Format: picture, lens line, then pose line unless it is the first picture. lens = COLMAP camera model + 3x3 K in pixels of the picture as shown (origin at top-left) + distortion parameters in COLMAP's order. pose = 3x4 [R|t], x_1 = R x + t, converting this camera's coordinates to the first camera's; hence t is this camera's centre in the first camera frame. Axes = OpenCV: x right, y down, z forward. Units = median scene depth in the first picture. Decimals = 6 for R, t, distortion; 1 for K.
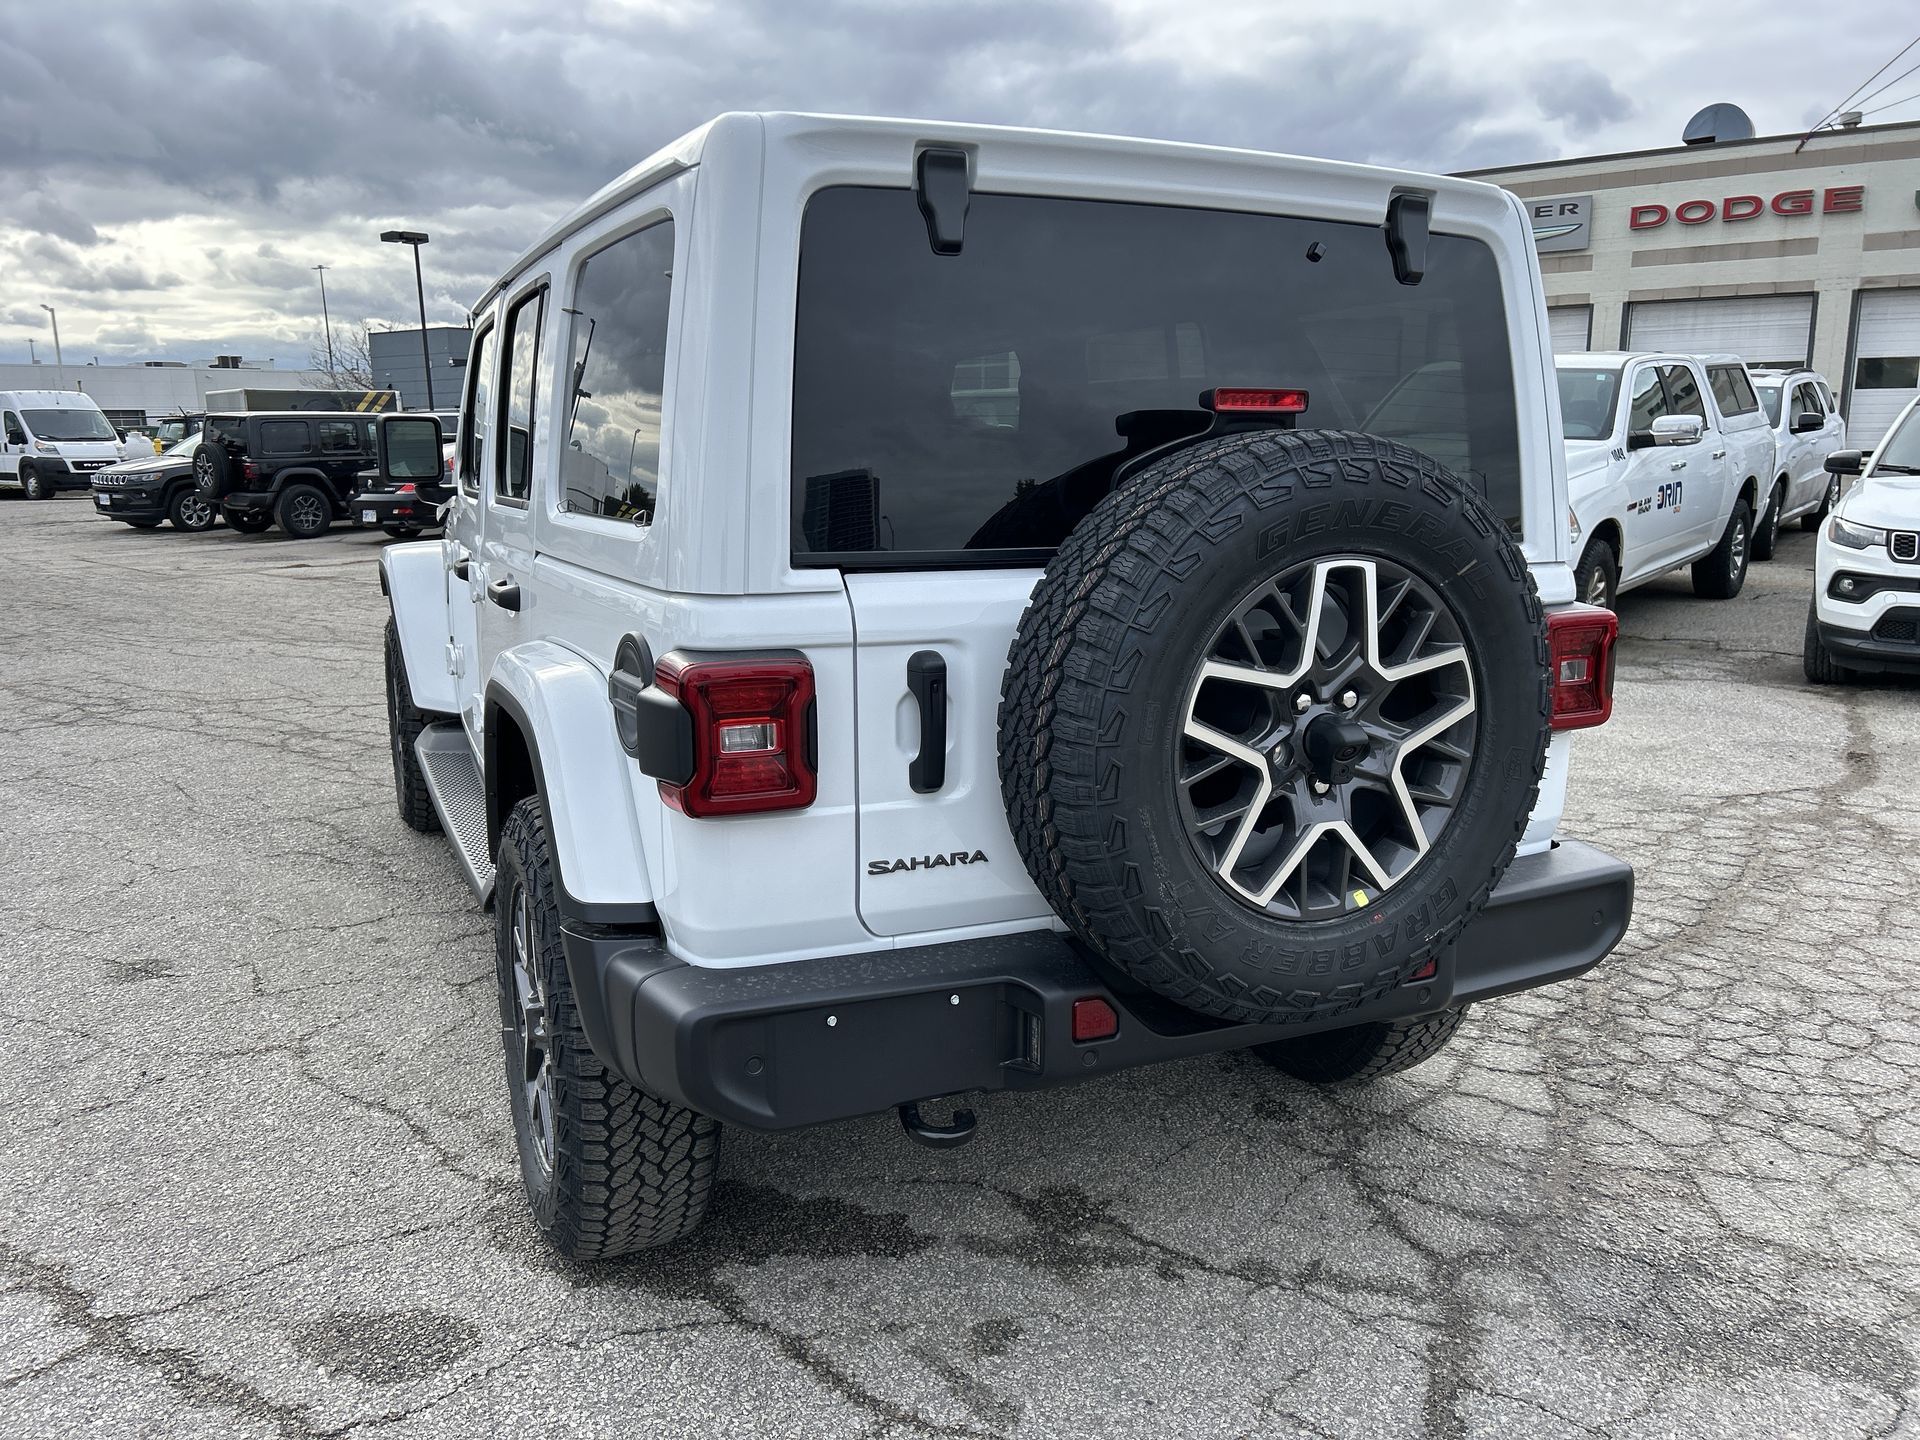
lens RADIAL K [[1428.5, 0, 947.0], [0, 1428.5, 726.1], [0, 0, 1]] dist [0.066397, -0.068911]
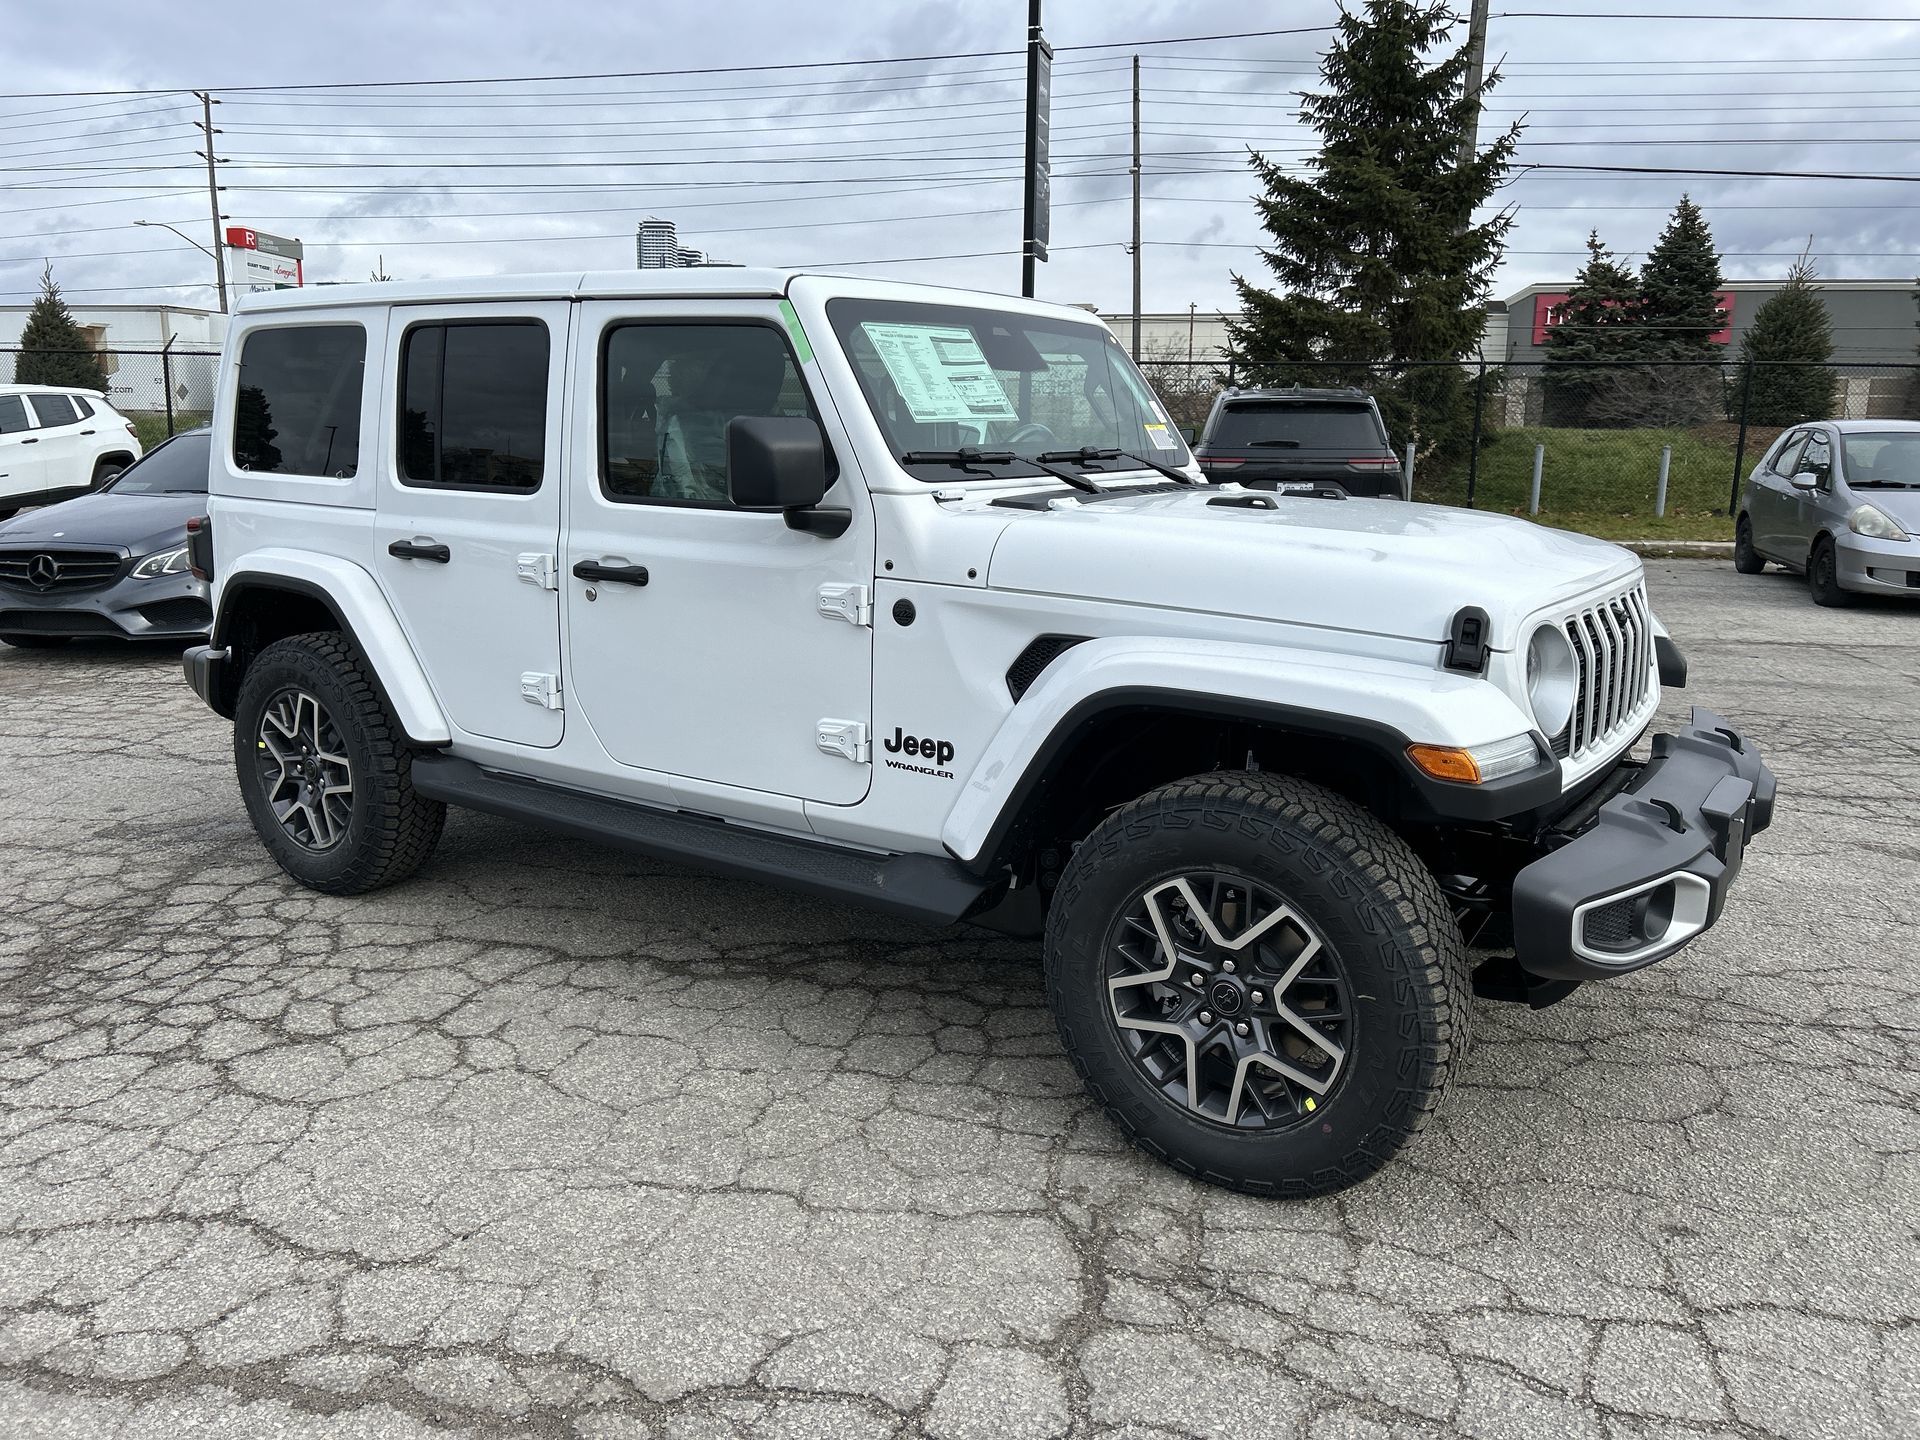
lens RADIAL K [[1428.5, 0, 963.6], [0, 1428.5, 714.9], [0, 0, 1]] dist [0.066397, -0.068911]
pose [[-0.859755, 0.095551, -0.501689, 0.556461], [-0.107259, 0.926650, 0.360300, -0.625852], [0.499317, 0.363580, -0.786443, 3.051940]]
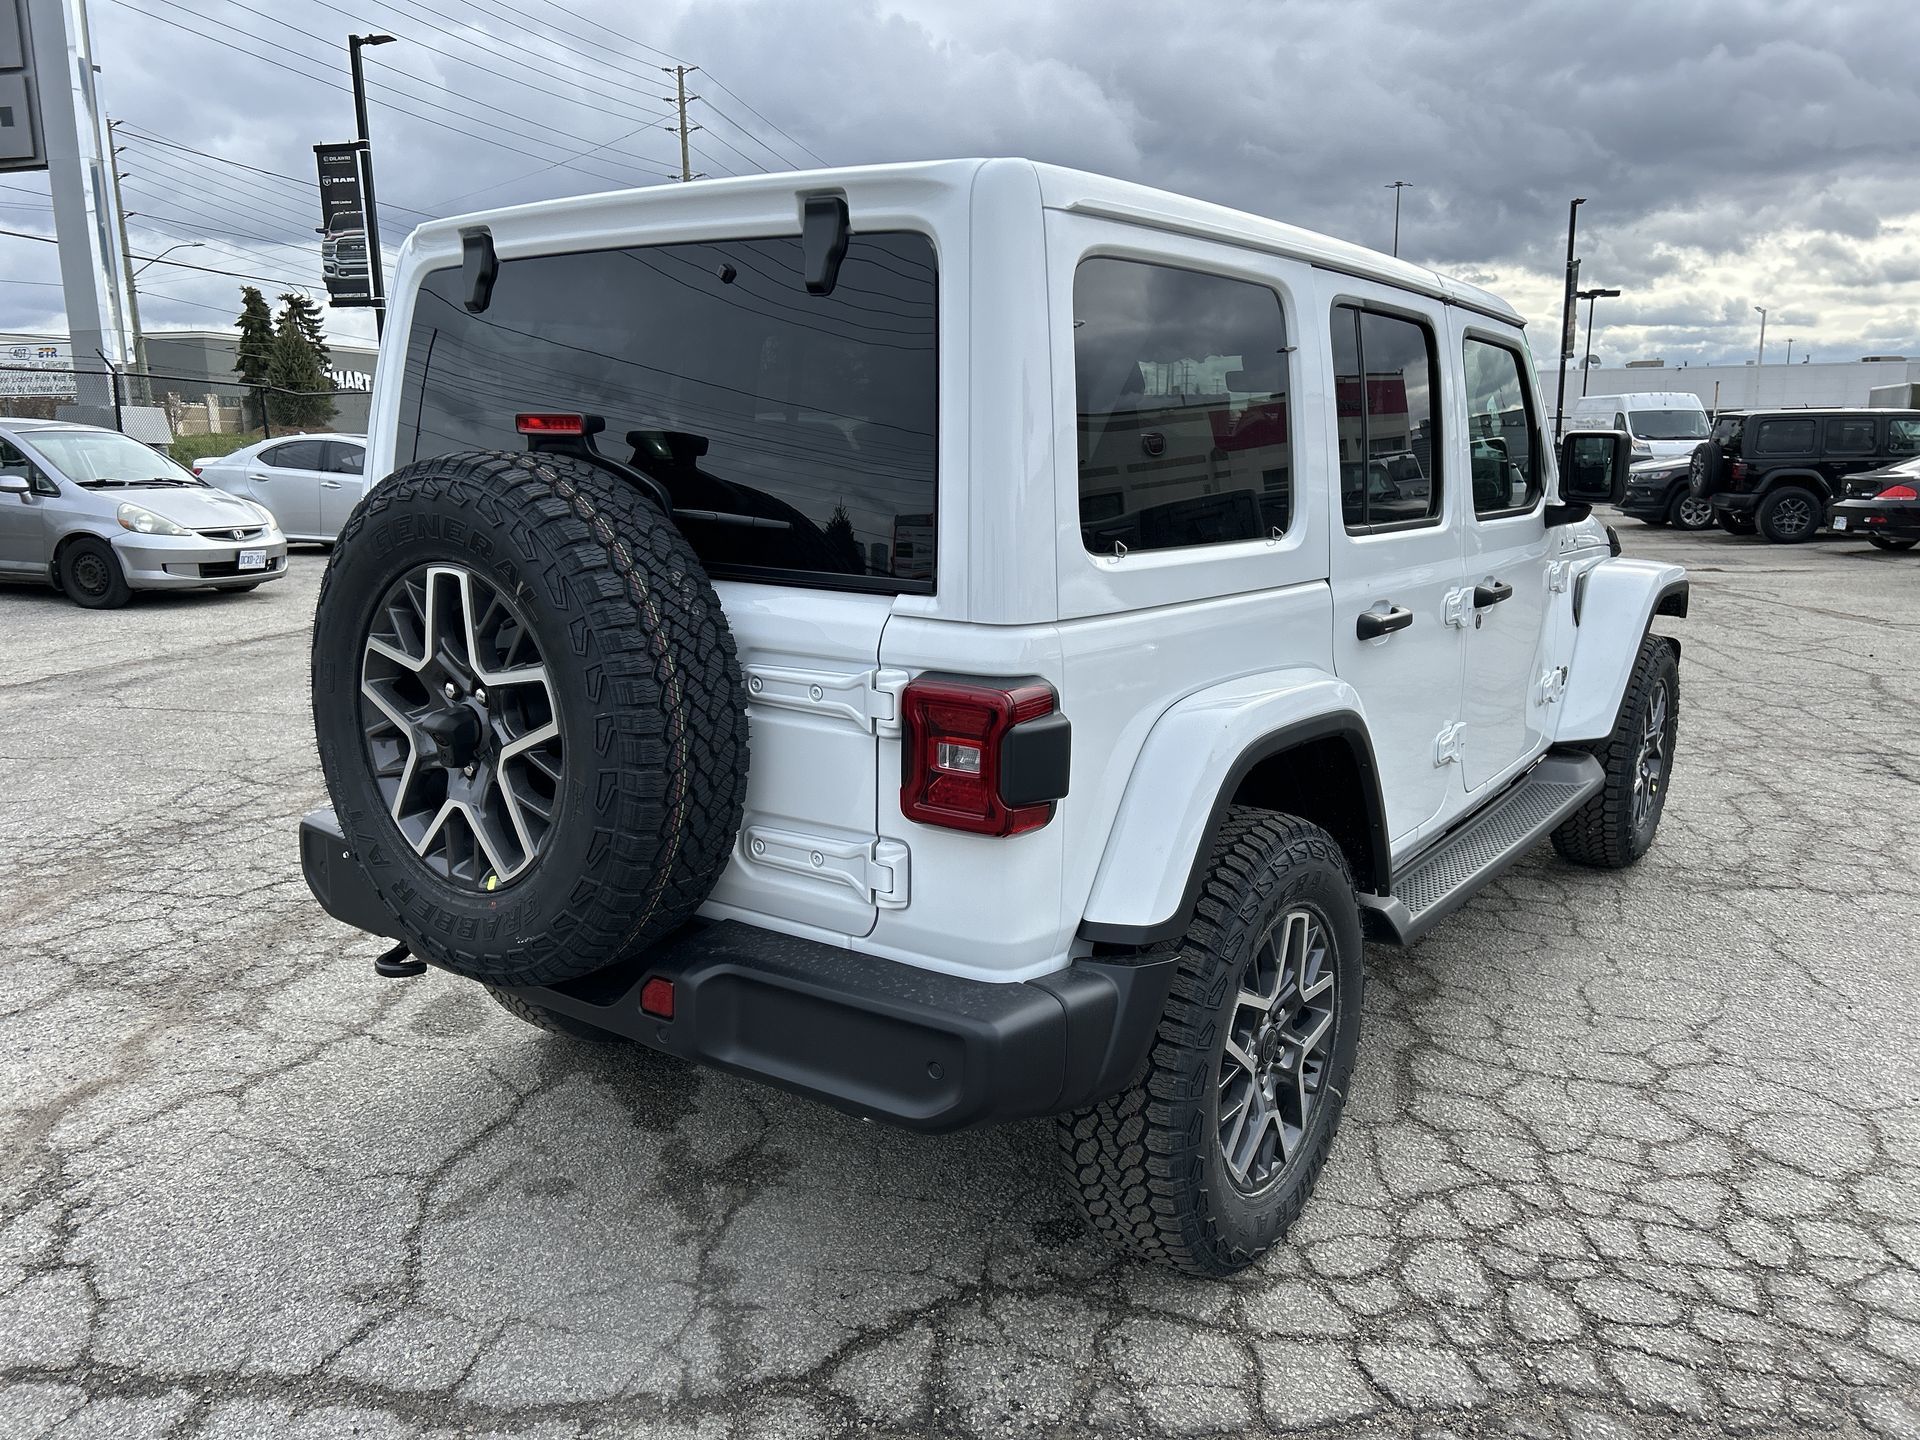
lens RADIAL K [[1428.5, 0, 956.9], [0, 1428.5, 722.6], [0, 0, 1]] dist [0.066397, -0.068911]
pose [[0.487243, 0.175359, -0.855478, 1.080956], [-0.175900, 0.979260, 0.100547, -0.134264], [0.855367, 0.101488, 0.507983, 0.581867]]
